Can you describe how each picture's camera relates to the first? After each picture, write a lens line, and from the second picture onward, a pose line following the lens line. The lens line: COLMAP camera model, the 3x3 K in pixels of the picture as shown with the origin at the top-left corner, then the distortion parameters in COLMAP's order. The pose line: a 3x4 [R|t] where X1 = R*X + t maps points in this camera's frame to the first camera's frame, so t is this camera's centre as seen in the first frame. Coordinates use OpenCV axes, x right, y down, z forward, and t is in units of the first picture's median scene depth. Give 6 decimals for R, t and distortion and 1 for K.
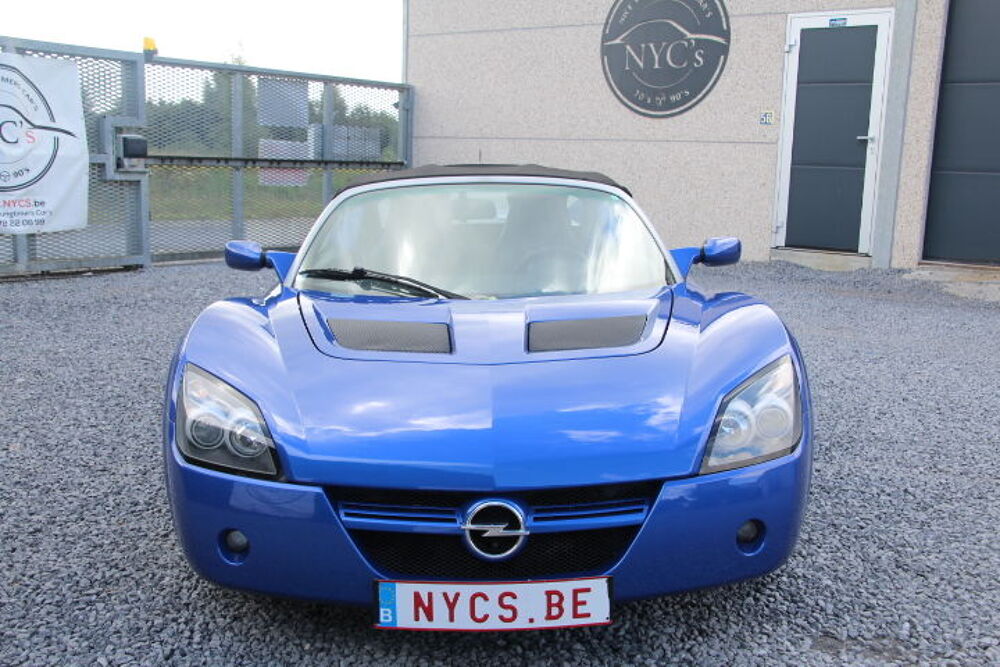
lens RADIAL K [[1050.7, 0, 500.0], [0, 1050.7, 333.5], [0, 0, 1]] dist [-0.096408, 0.249417]
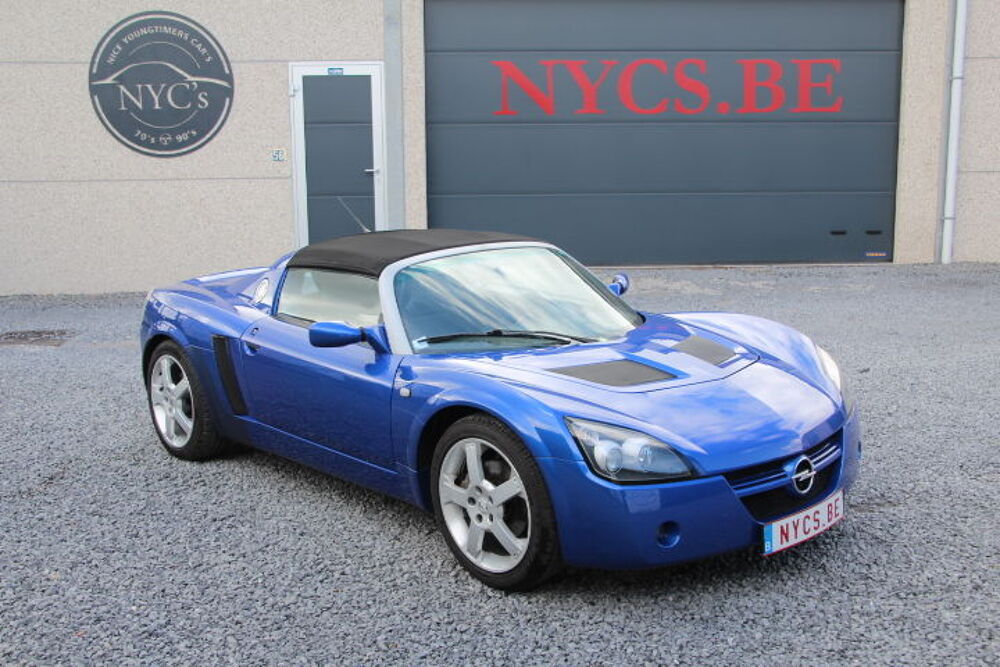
lens RADIAL K [[1050.7, 0, 500.0], [0, 1050.7, 333.5], [0, 0, 1]] dist [-0.096408, 0.249417]
pose [[0.764940, -0.135610, 0.629664, -0.291146], [0.140796, 0.989148, 0.041987, -0.034692], [-0.628524, 0.056537, 0.775732, 0.009244]]
